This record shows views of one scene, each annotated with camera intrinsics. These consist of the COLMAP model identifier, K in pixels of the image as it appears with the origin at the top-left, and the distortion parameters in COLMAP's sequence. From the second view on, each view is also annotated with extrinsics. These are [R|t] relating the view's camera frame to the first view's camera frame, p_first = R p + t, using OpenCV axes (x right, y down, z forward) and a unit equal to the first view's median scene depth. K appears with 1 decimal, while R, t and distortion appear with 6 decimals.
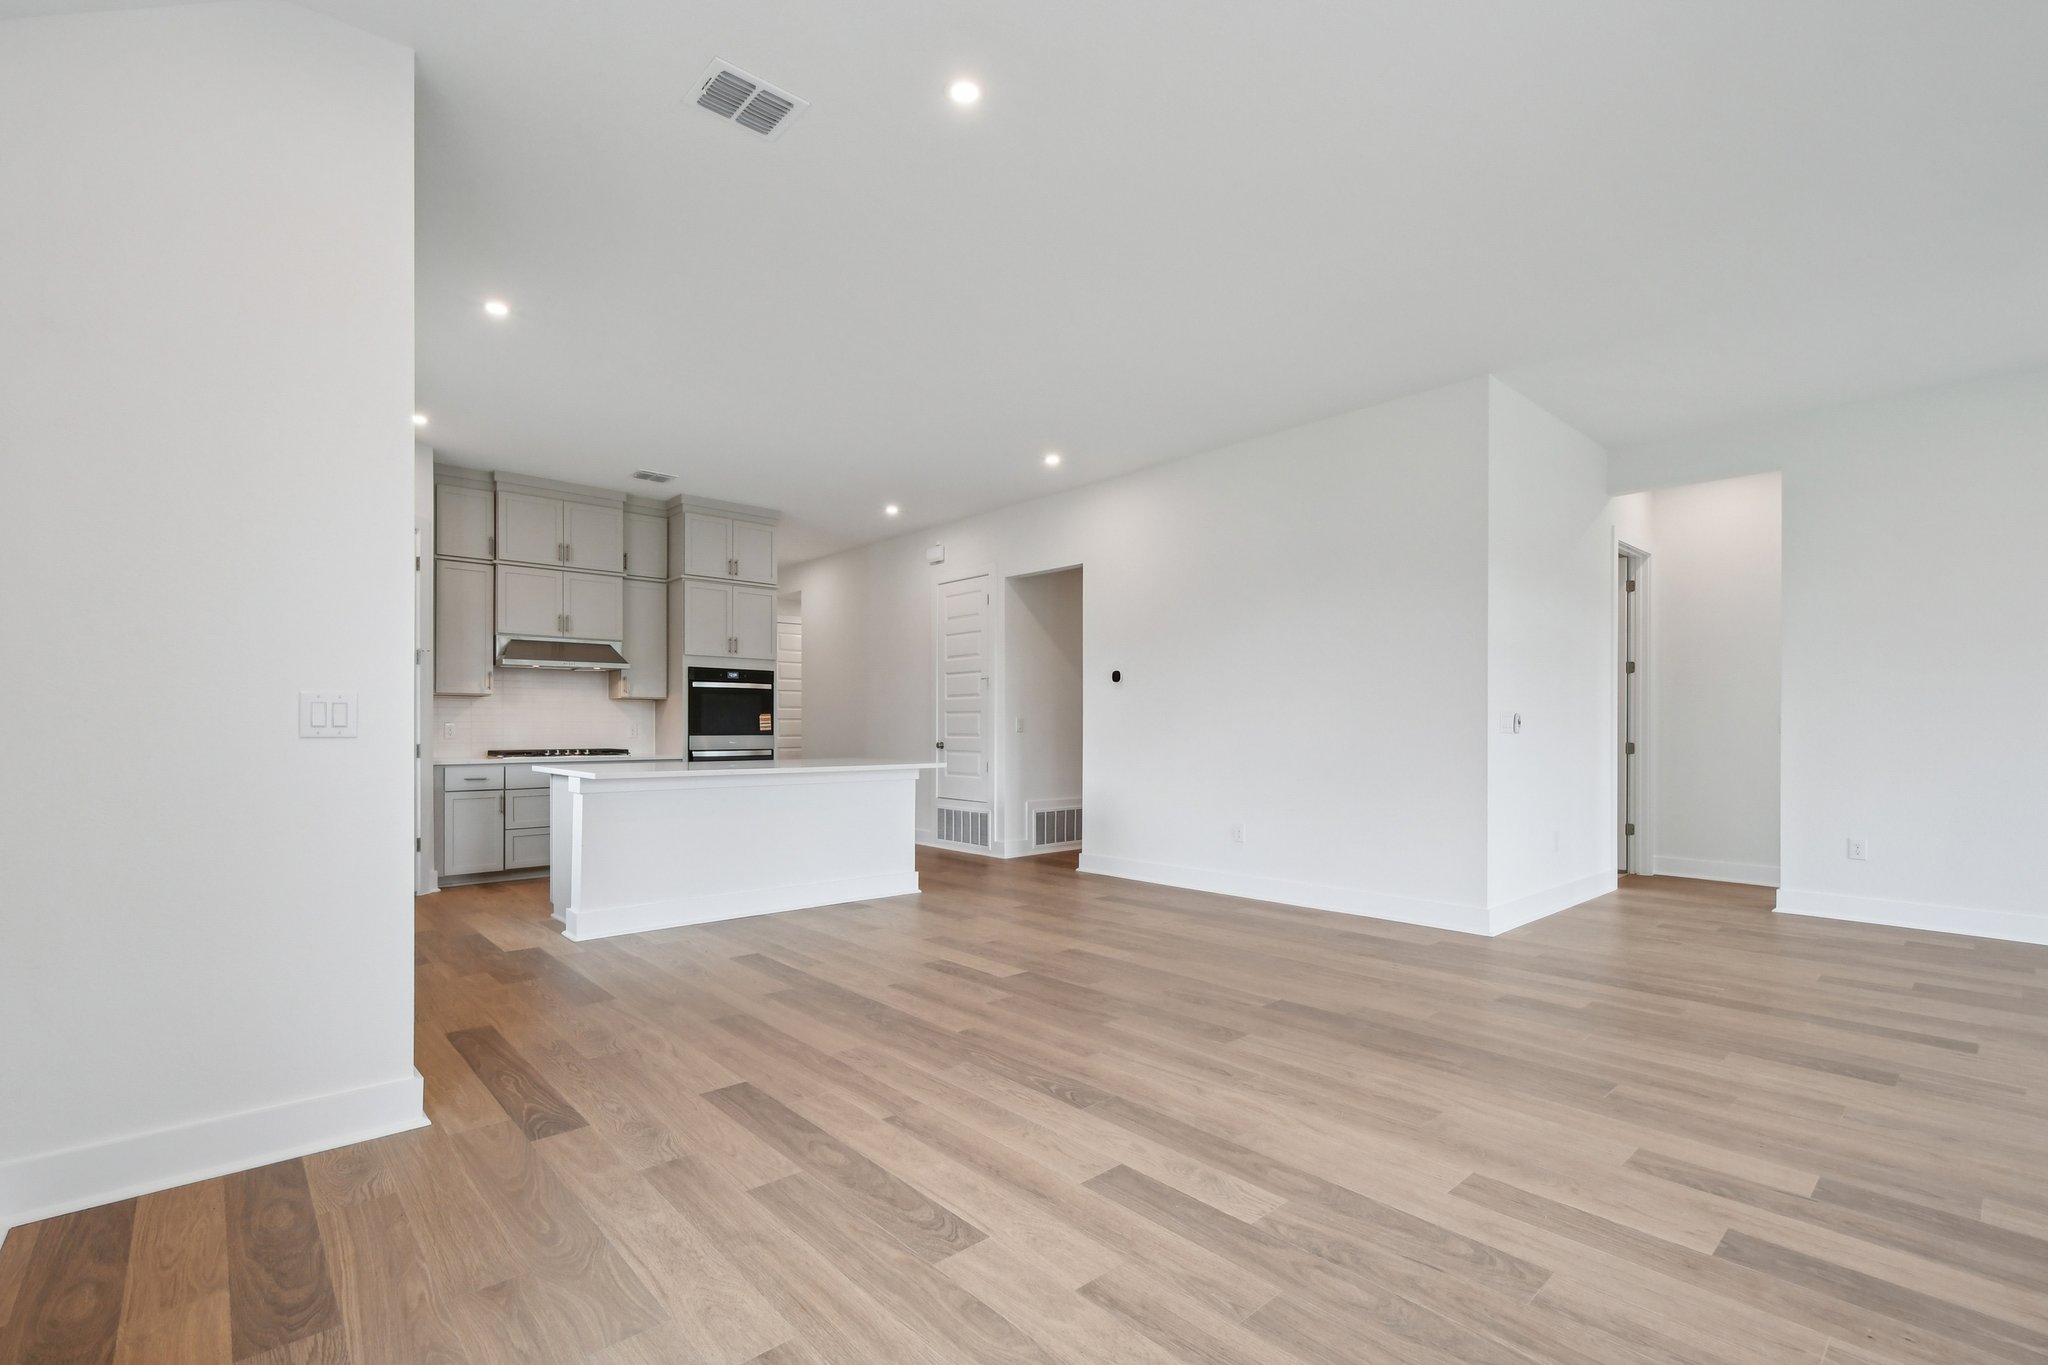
lens RADIAL K [[922.0, 0, 1015.7], [0, 922.0, 727.7], [0, 0, 1]] dist [0.017201, 0.000043]
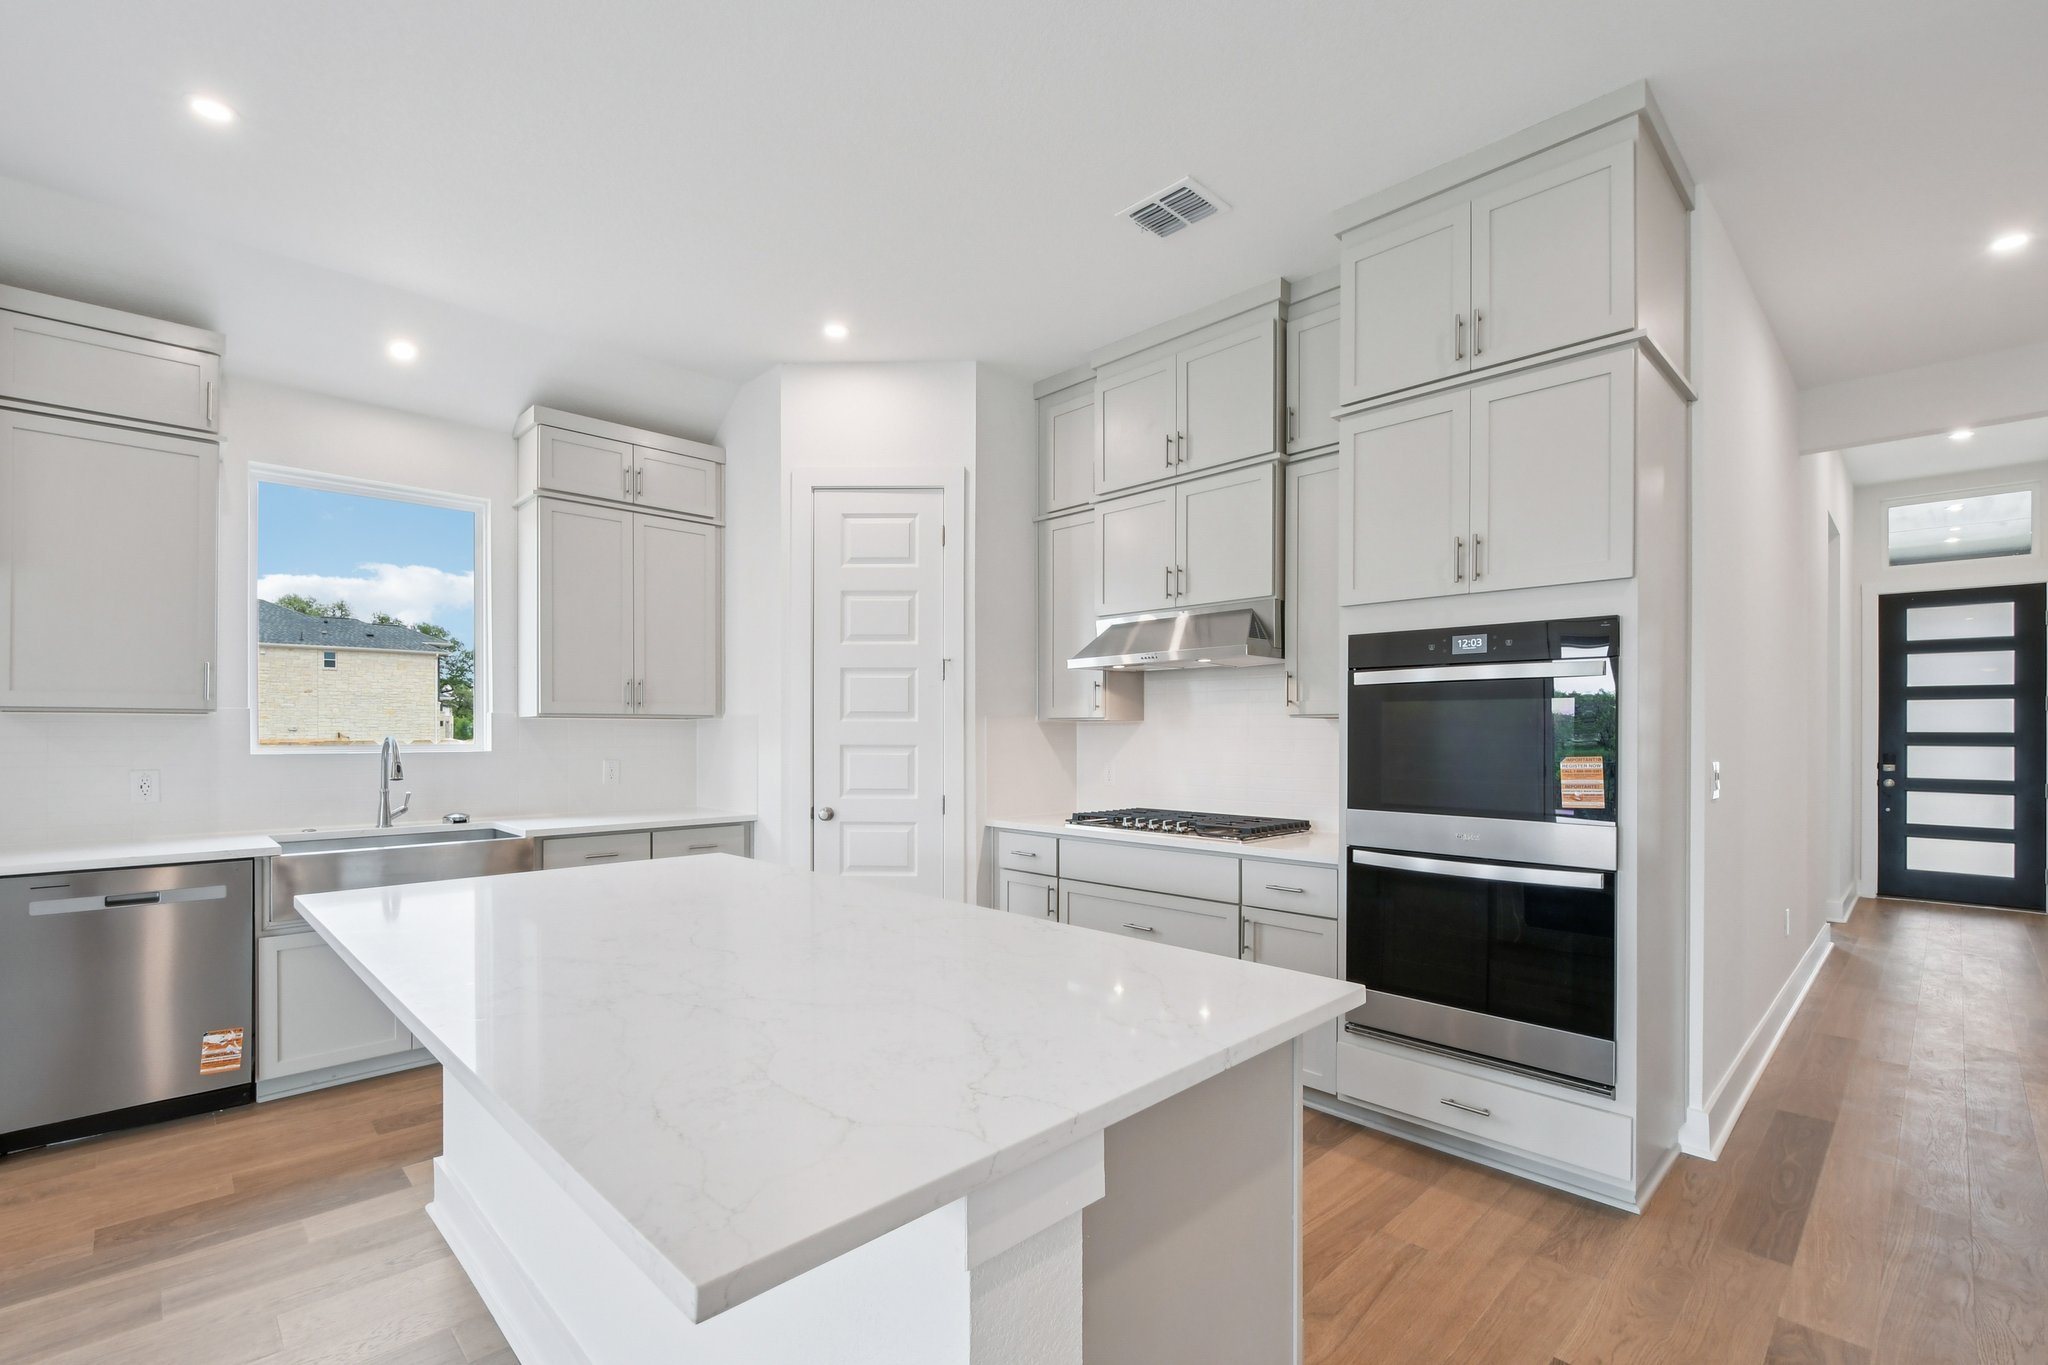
lens RADIAL K [[922.0, 0, 1015.7], [0, 922.0, 727.7], [0, 0, 1]] dist [0.017201, 0.000043]
pose [[0.048144, -0.002493, -0.998837, 0.041636], [0.002499, 0.999994, -0.002376, -0.026280], [0.998837, -0.002382, 0.048150, 0.869458]]
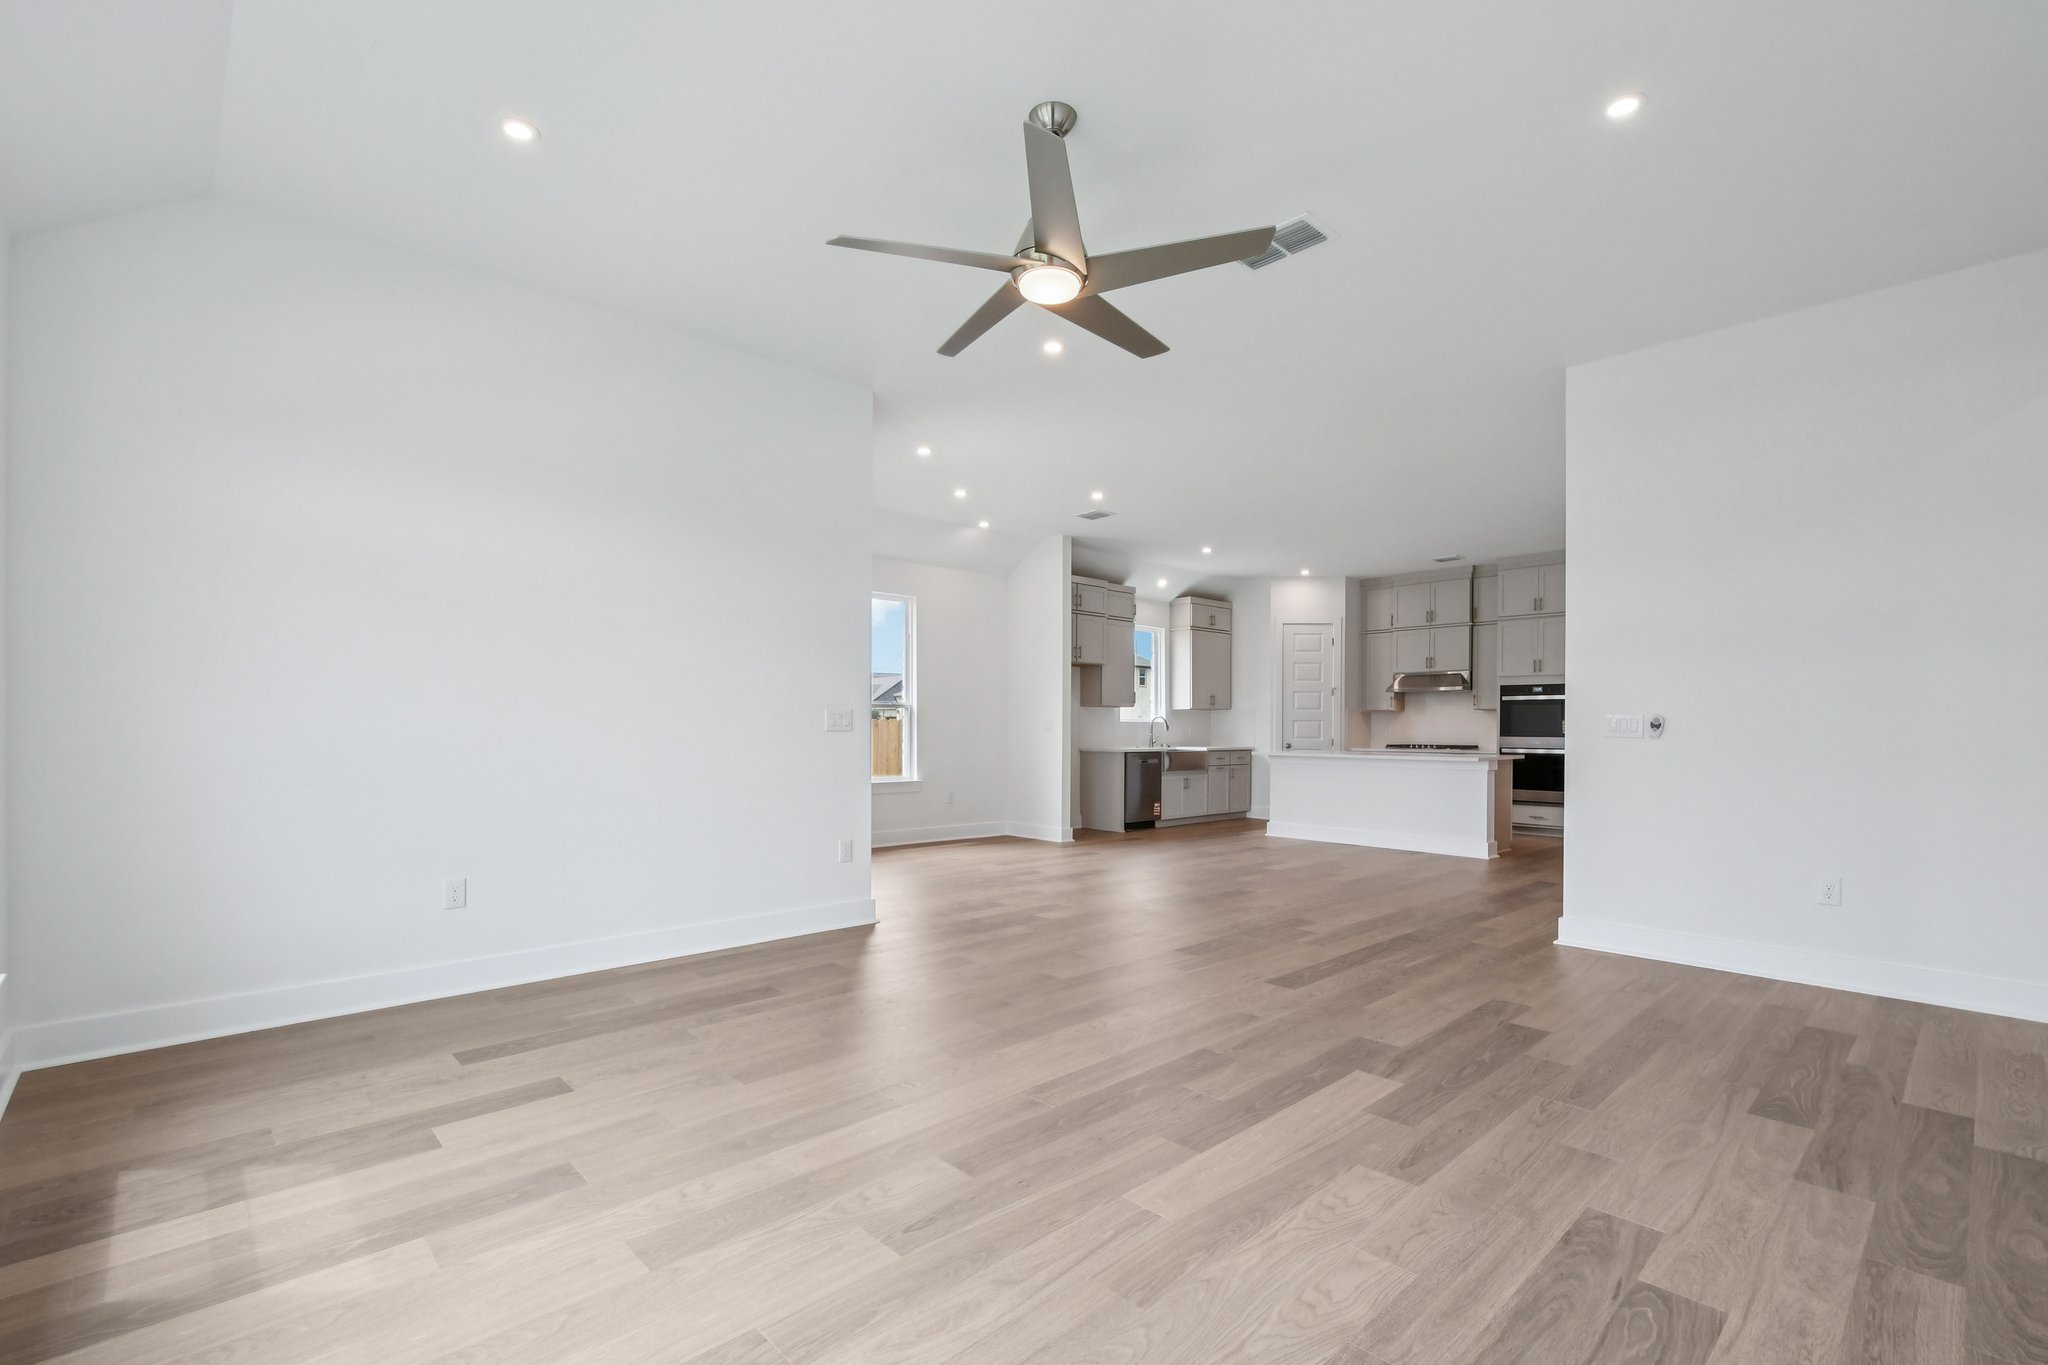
lens RADIAL K [[922.0, 0, 1015.7], [0, 922.0, 727.7], [0, 0, 1]] dist [0.017201, 0.000043]
pose [[0.017533, -0.000896, -0.999846, 1.018302], [-0.005276, 0.999986, -0.000988, 0.000666], [0.999832, 0.005293, 0.017528, 0.284013]]
